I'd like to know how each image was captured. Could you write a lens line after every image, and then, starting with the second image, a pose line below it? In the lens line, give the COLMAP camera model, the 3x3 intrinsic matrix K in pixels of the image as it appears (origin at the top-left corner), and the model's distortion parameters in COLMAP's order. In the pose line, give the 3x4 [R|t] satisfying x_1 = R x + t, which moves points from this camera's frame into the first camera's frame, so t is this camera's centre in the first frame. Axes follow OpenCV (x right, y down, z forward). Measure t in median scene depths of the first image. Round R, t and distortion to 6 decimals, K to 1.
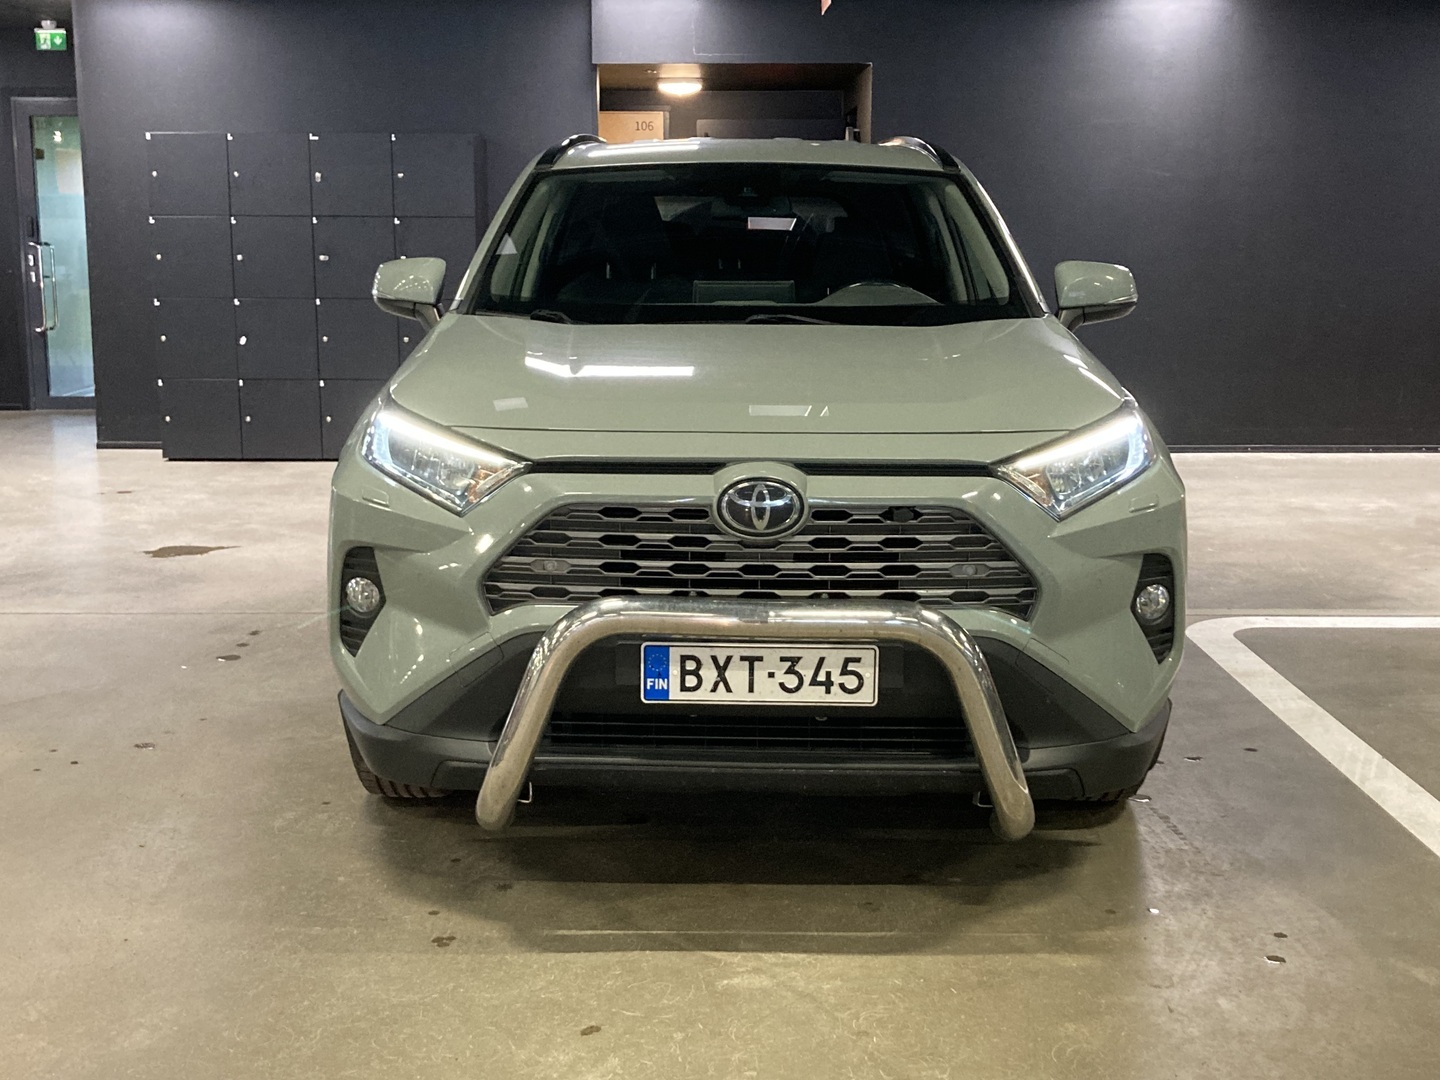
lens RADIAL K [[1731.1, 0, 695.5], [0, 1731.1, 535.7], [0, 0, 1]] dist [0.237145, -0.899440]
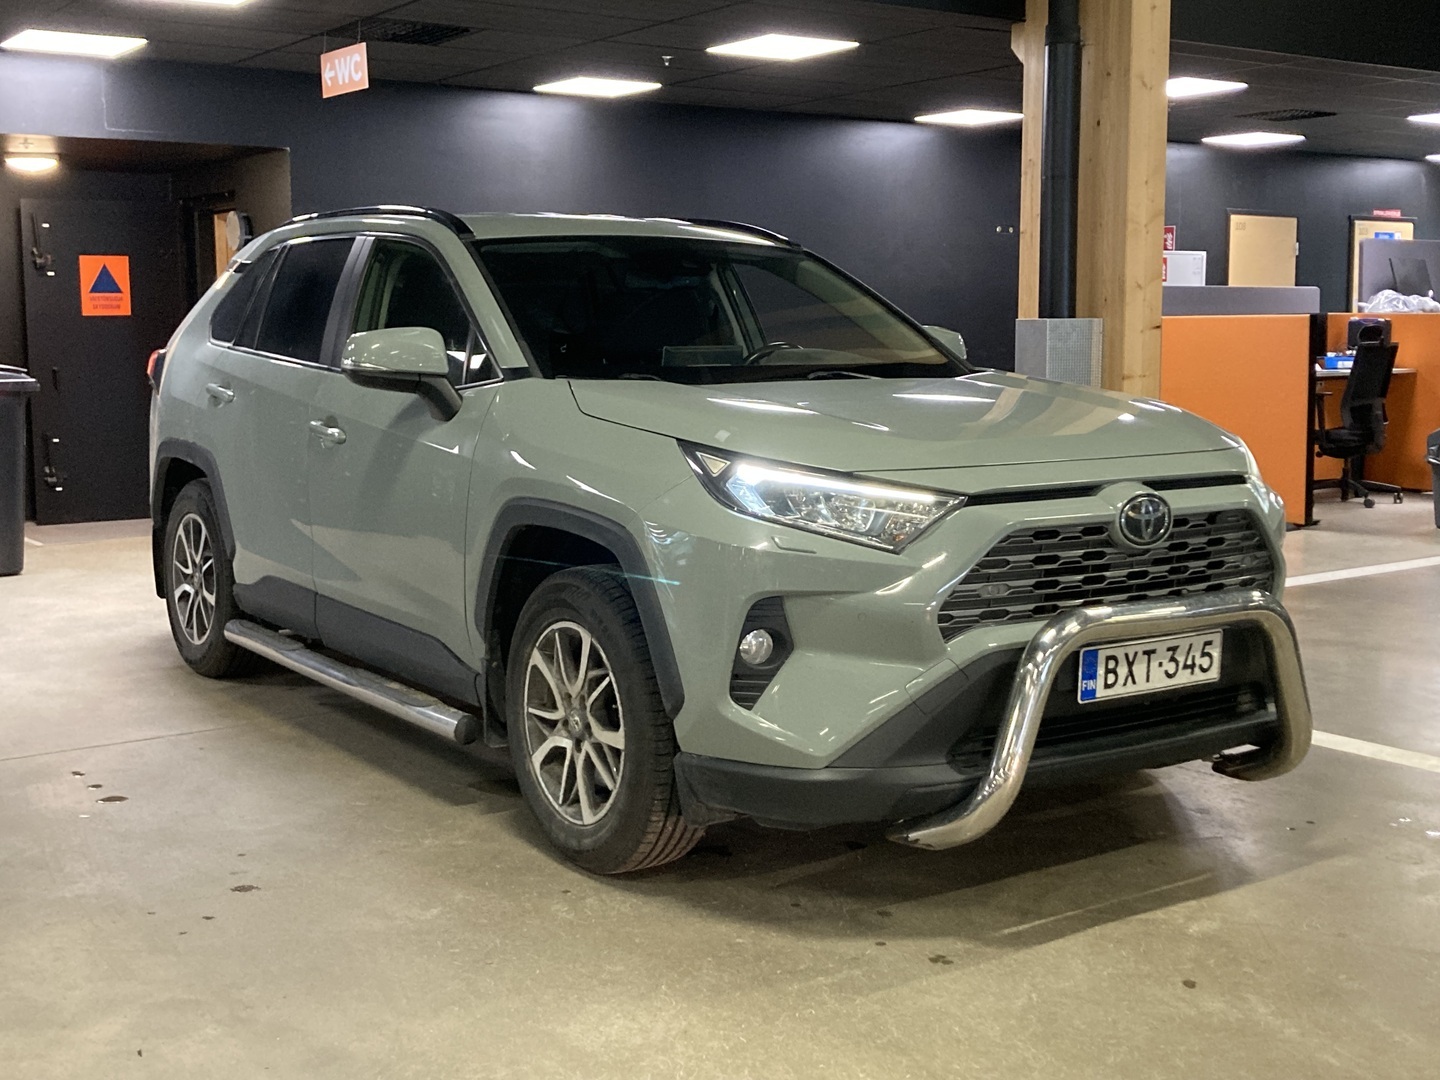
lens RADIAL K [[1731.1, 0, 695.5], [0, 1731.1, 535.7], [0, 0, 1]] dist [0.237145, -0.899440]
pose [[0.809734, -0.076134, 0.581837, -0.875894], [0.109356, 0.993756, -0.022156, -0.012745], [-0.576517, 0.081568, 0.813003, 0.222233]]
